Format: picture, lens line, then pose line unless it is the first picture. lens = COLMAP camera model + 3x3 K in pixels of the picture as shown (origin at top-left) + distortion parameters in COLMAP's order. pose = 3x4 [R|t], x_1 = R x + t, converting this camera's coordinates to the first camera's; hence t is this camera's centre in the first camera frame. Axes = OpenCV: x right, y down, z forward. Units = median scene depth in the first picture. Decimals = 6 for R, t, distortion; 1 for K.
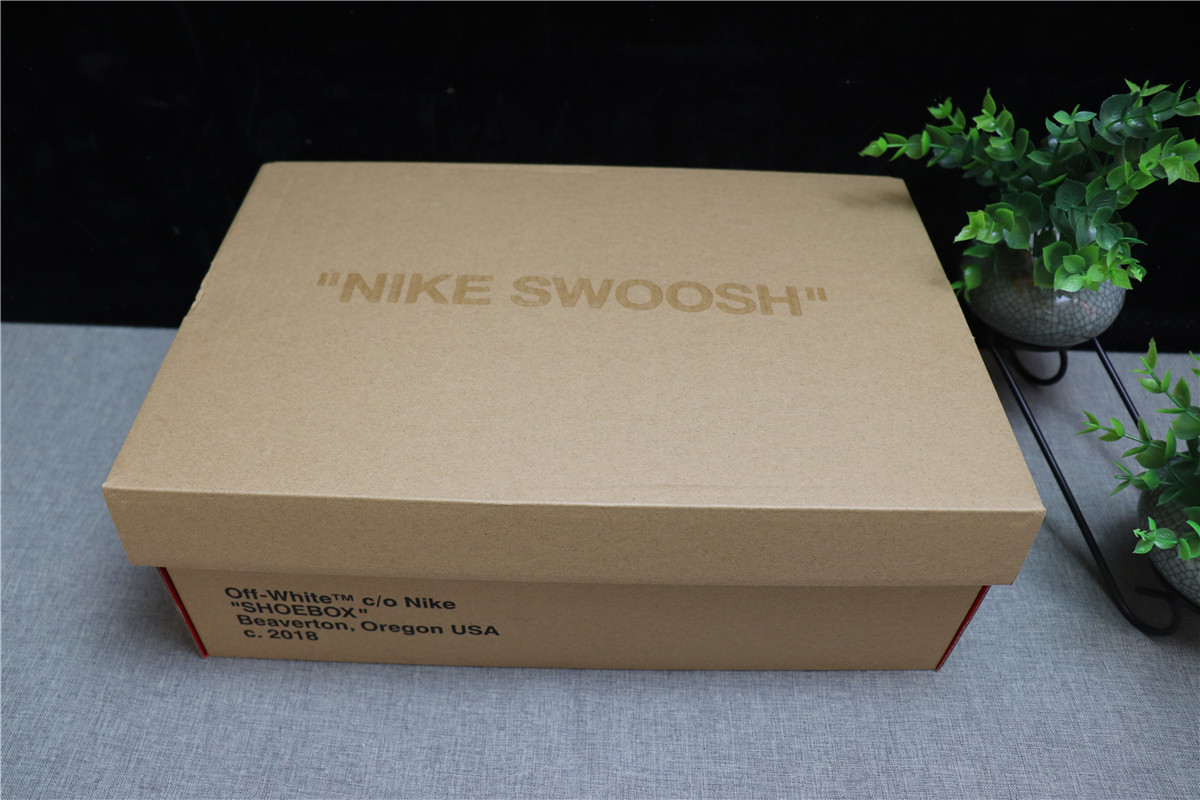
lens RADIAL K [[1000.5, 0, 600.1], [0, 1000.5, 397.4], [0, 0, 1]] dist [-0.178891, 0.157596]
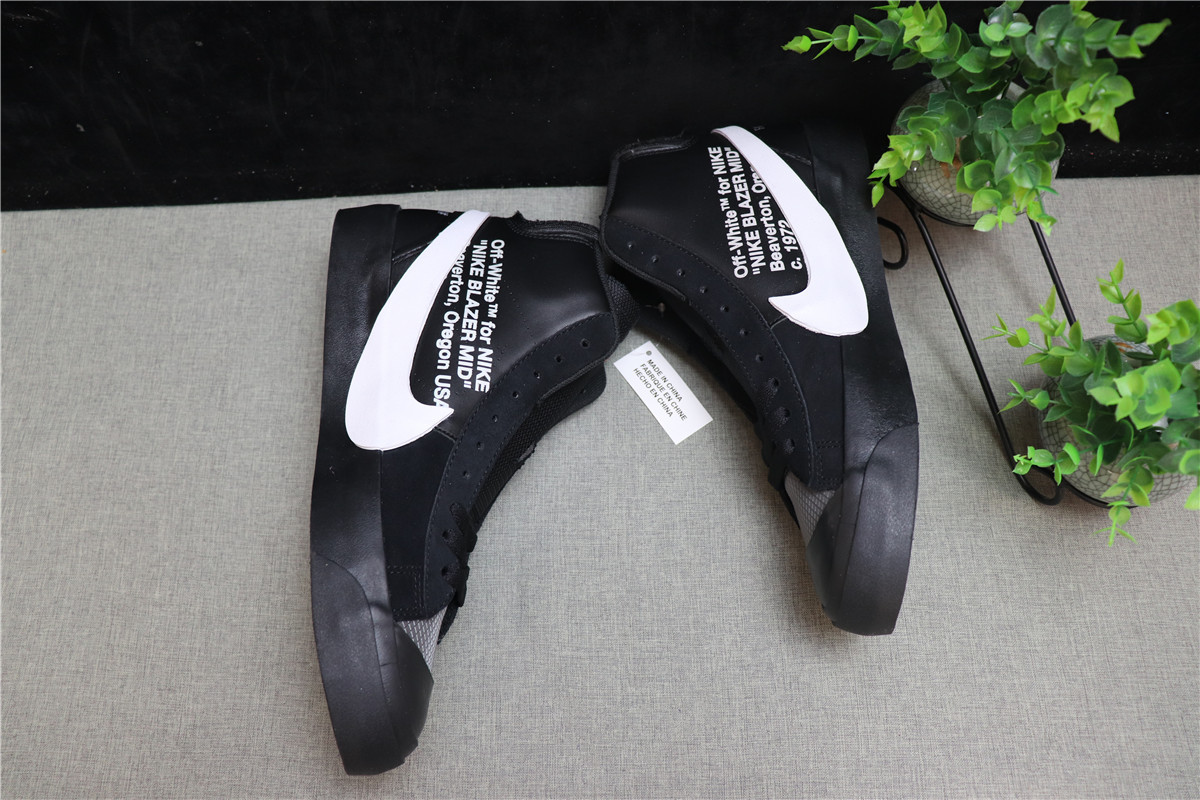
lens RADIAL K [[1000.5, 0, 603.3], [0, 1000.5, 409.9], [0, 0, 1]] dist [-0.178891, 0.157596]
pose [[0.998854, -0.047856, 0.000888, 0.079196], [0.043860, 0.922573, 0.383321, -0.307178], [-0.019164, -0.382842, 0.923615, 0.009608]]
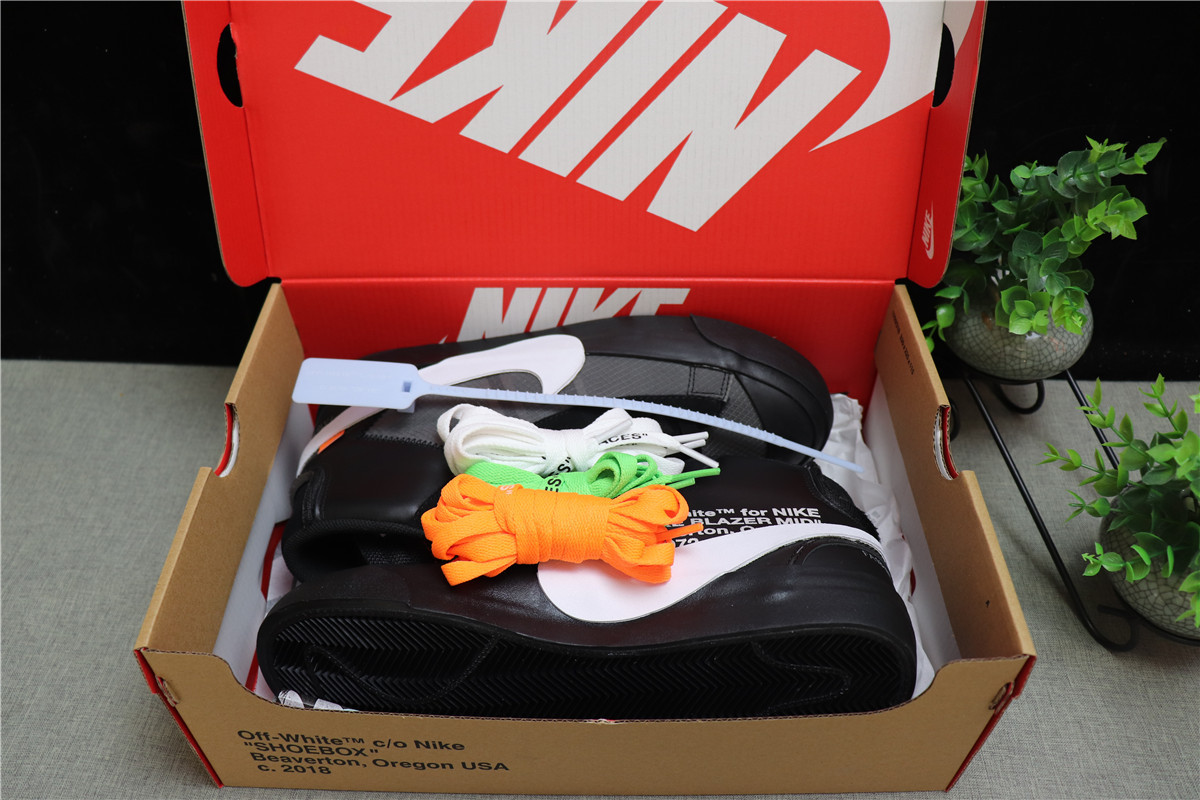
lens RADIAL K [[1000.5, 0, 602.7], [0, 1000.5, 398.6], [0, 0, 1]] dist [-0.178891, 0.157596]
pose [[0.999390, -0.005784, -0.034453, 0.044764], [0.005349, 0.999905, -0.012700, -0.023494], [0.034523, 0.012507, 0.999326, -0.096804]]
